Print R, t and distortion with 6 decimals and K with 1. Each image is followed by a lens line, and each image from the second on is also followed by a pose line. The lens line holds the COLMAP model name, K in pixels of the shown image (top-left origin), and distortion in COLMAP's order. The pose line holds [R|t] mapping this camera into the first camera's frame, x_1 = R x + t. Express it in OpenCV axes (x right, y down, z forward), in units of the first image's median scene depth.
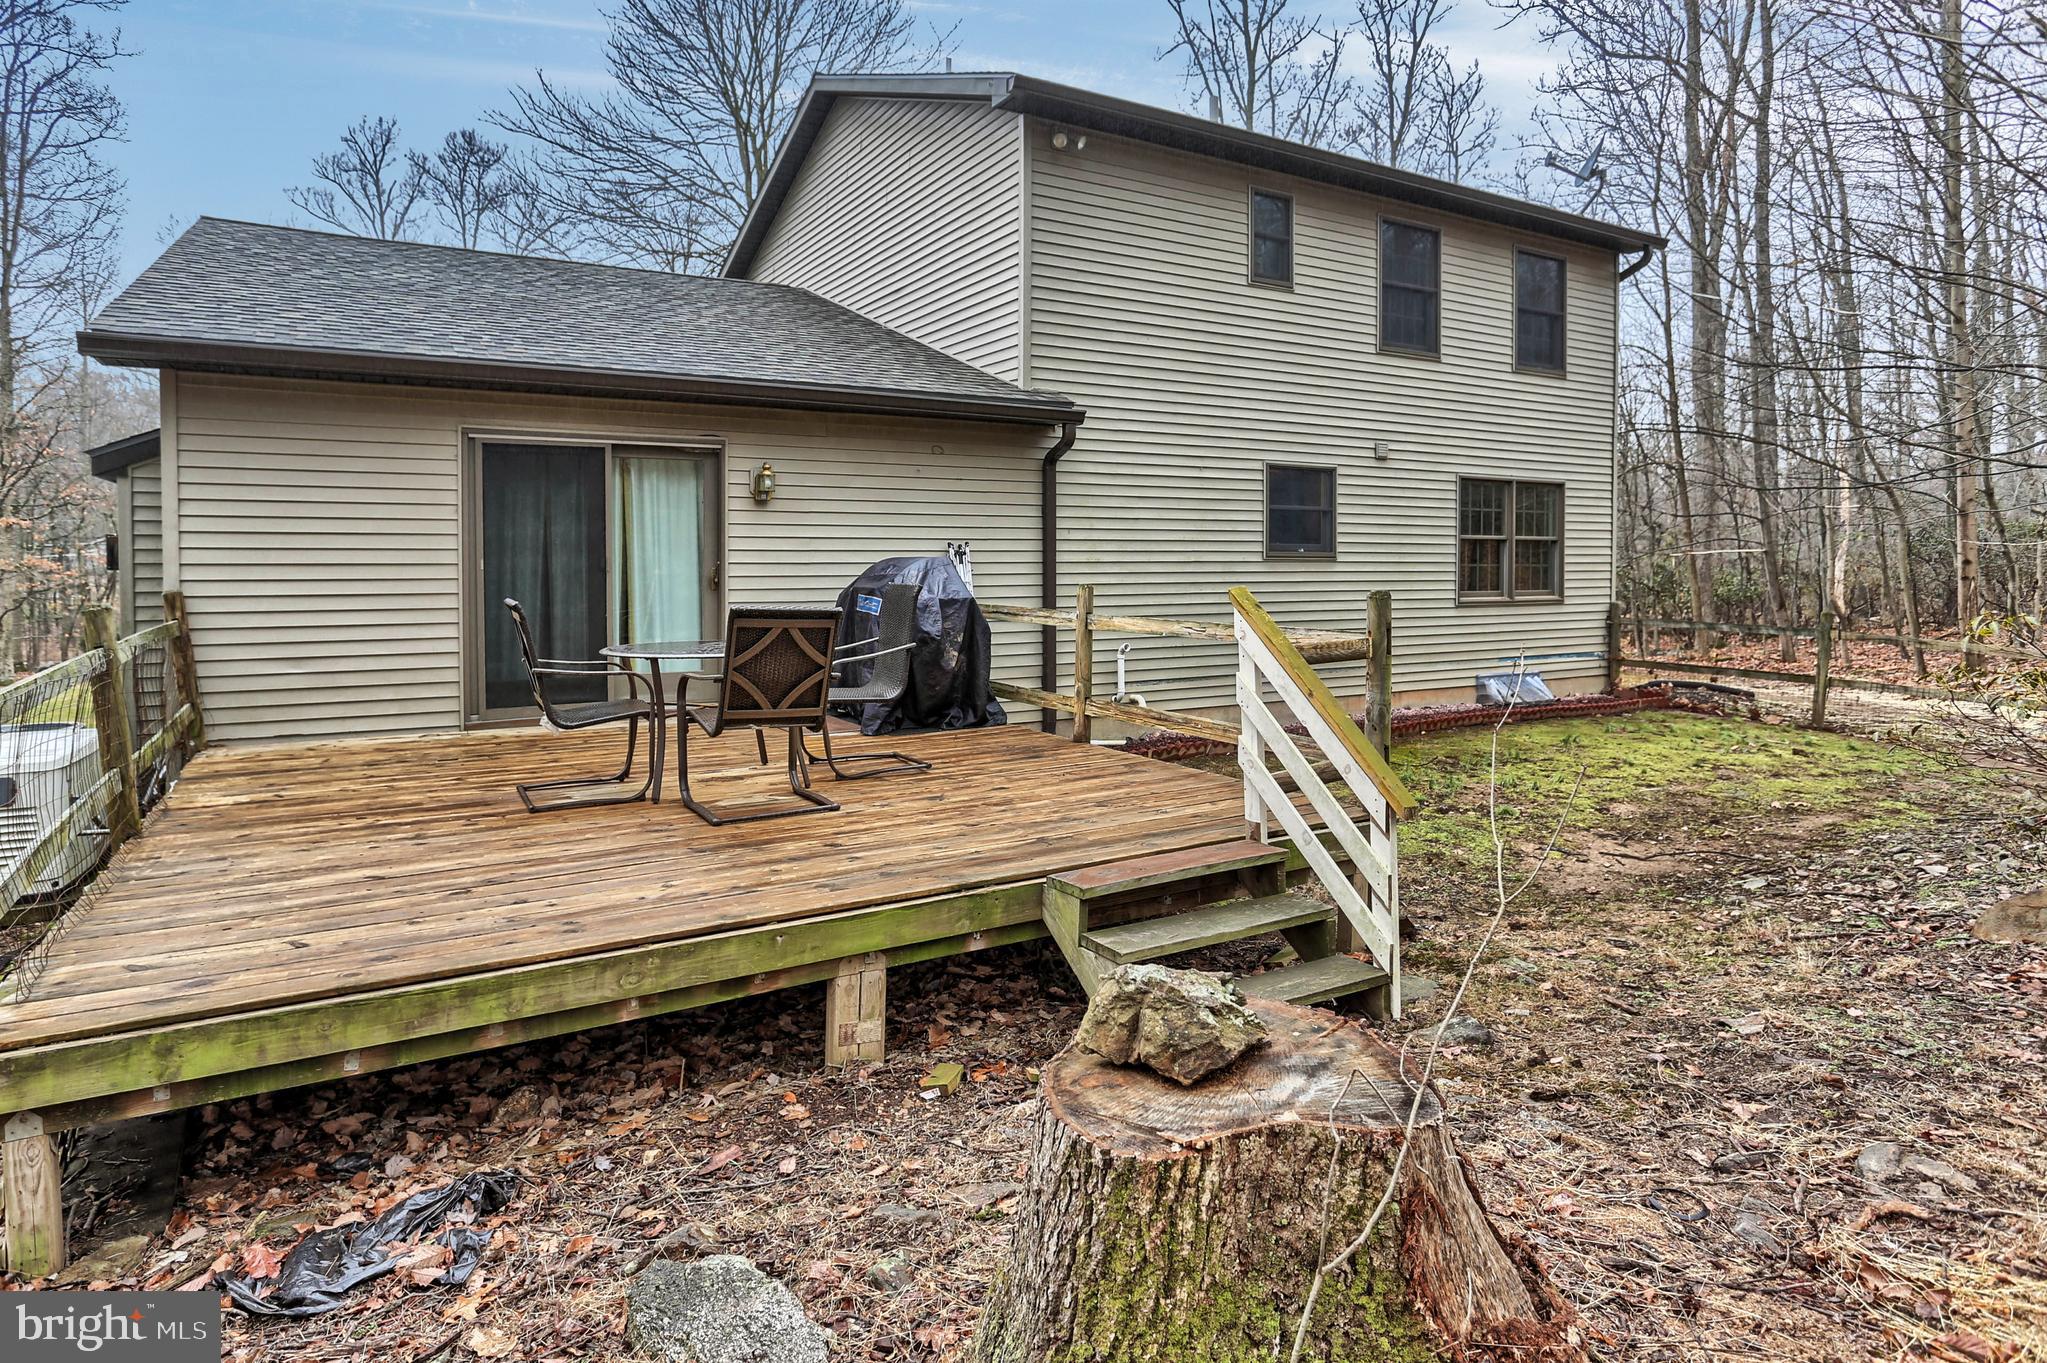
lens RADIAL K [[1163.2, 0, 1079.0], [0, 1163.2, 611.0], [0, 0, 1]] dist [-0.042693, 0.000140]
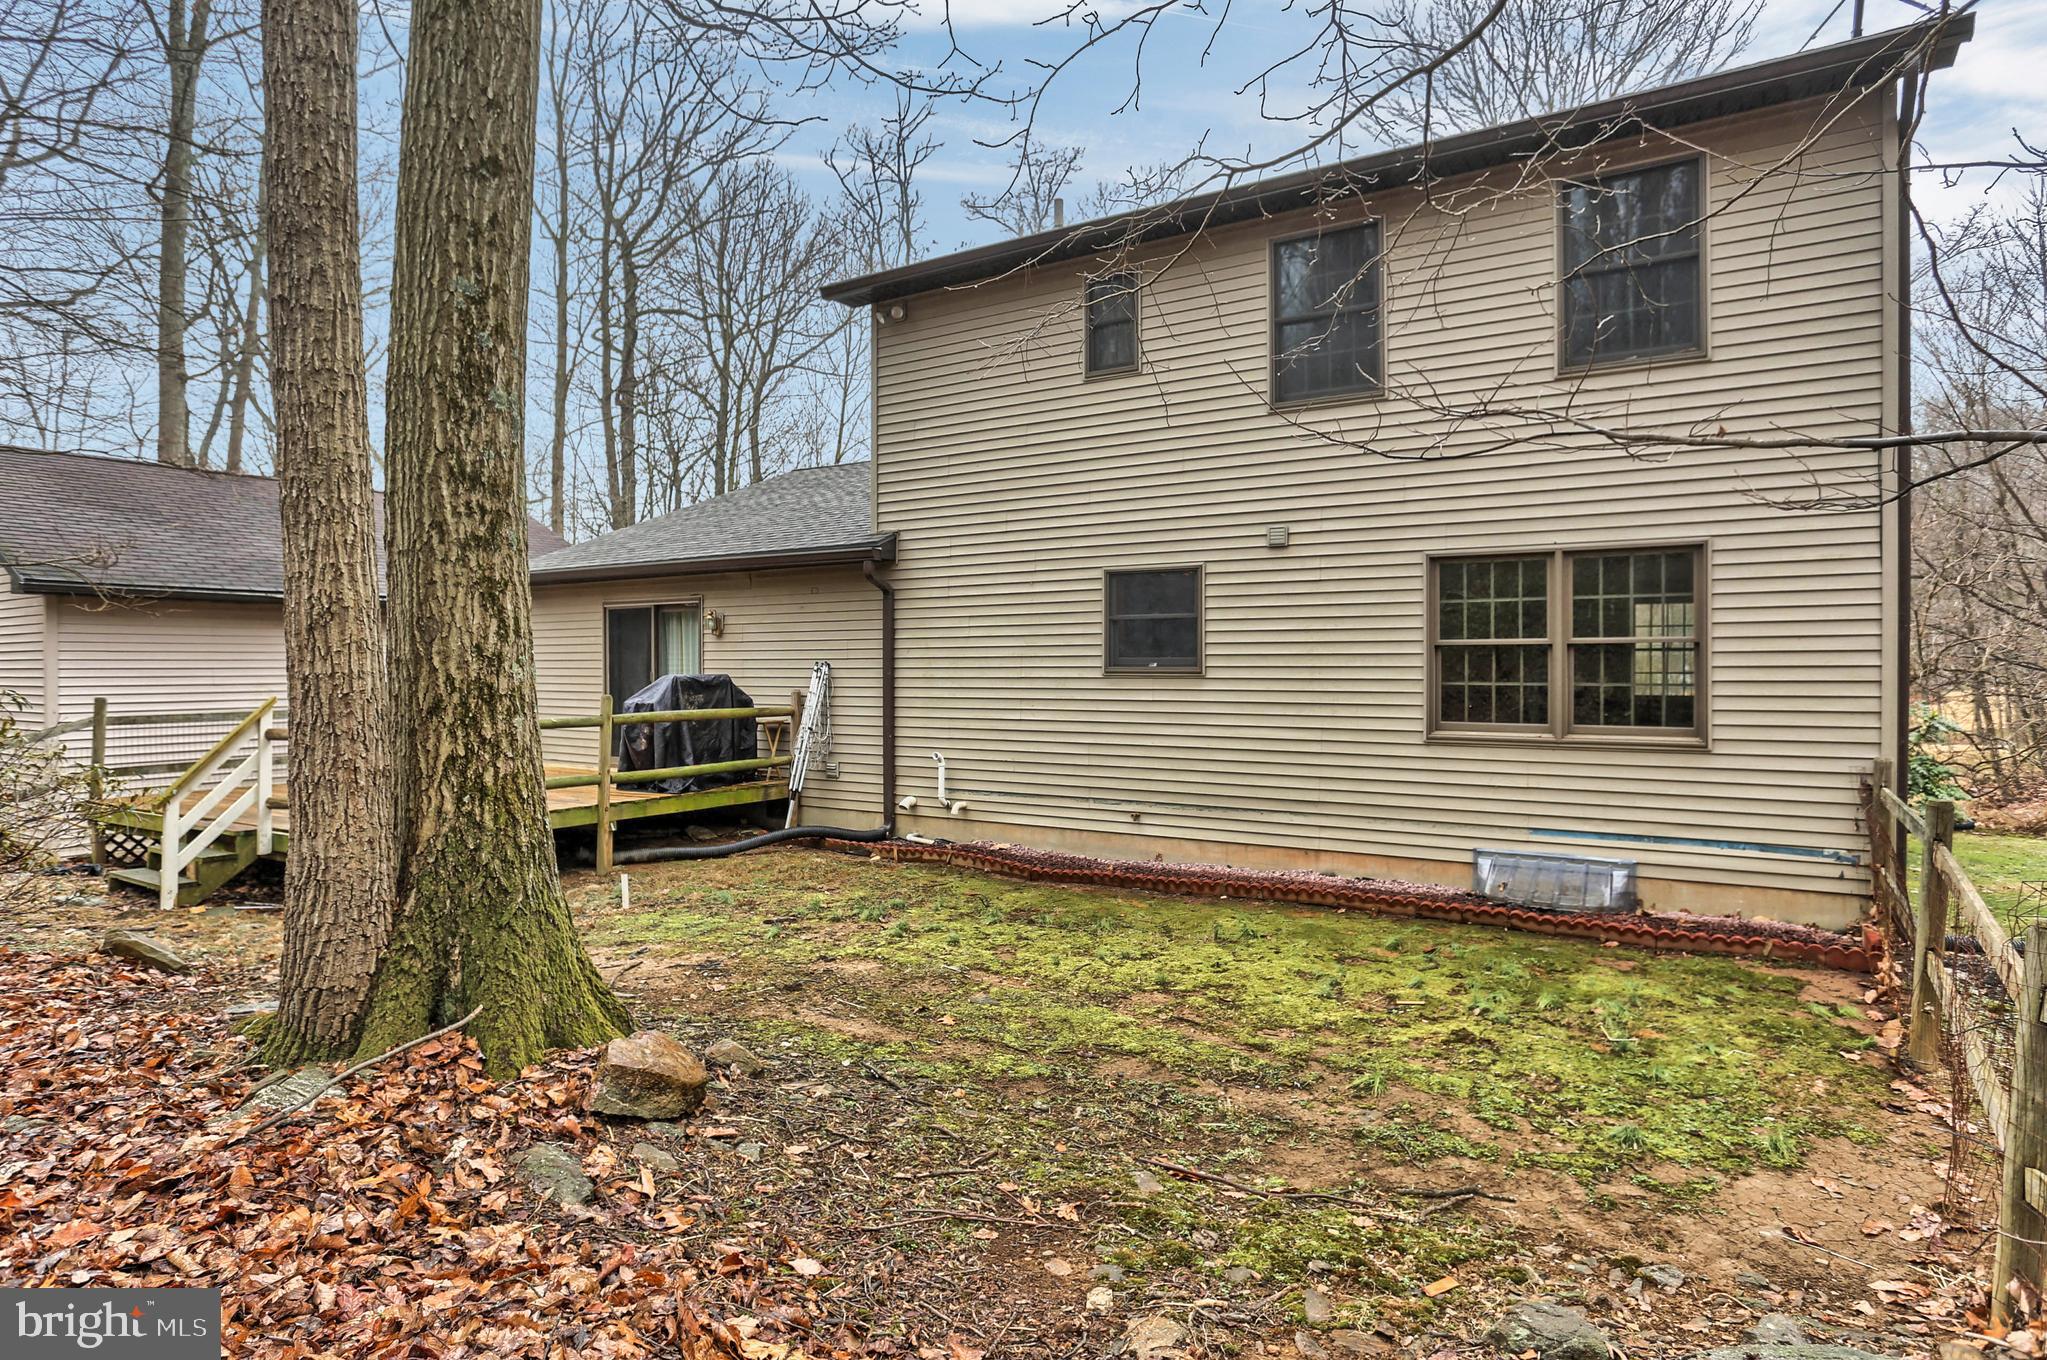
lens RADIAL K [[1122.3, 0, 1027.0], [0, 1122.3, 686.2], [0, 0, 1]] dist [-0.020875, 0.000451]
pose [[0.458660, 0.004547, -0.888600, 0.883637], [-0.043044, 0.998927, -0.017106, -0.017536], [0.887569, 0.046094, 0.458364, 0.524035]]
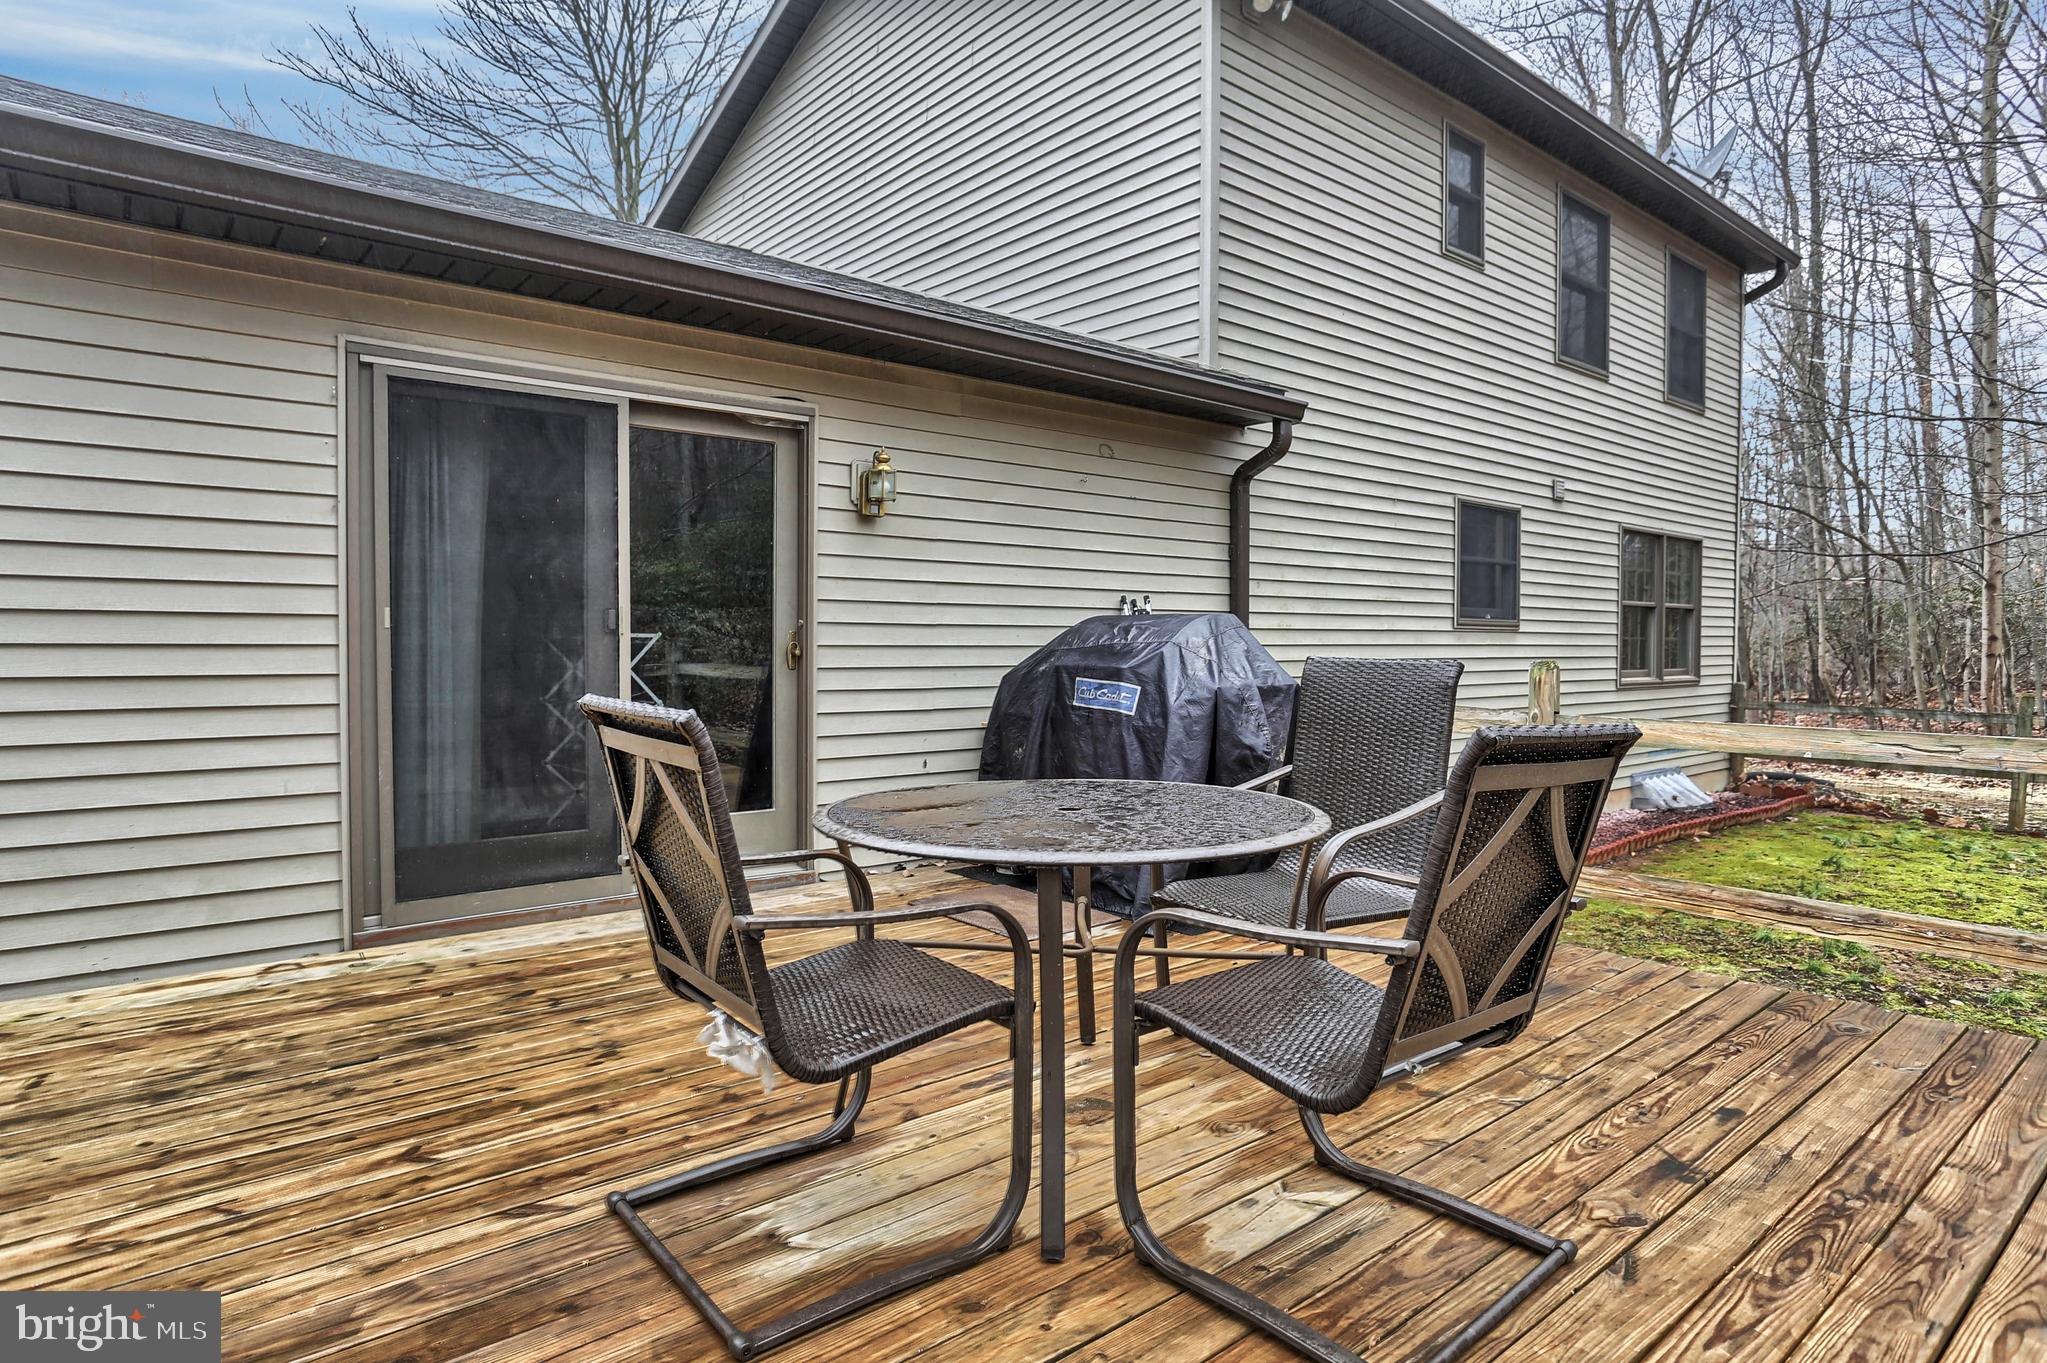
lens RADIAL K [[1122.3, 0, 1027.0], [0, 1122.3, 687.7], [0, 0, 1]] dist [-0.020875, 0.000451]
pose [[0.990631, -0.000629, 0.136567, -0.202620], [0.000437, 0.999999, 0.001432, -0.006723], [-0.136568, -0.001359, 0.990630, 0.314006]]
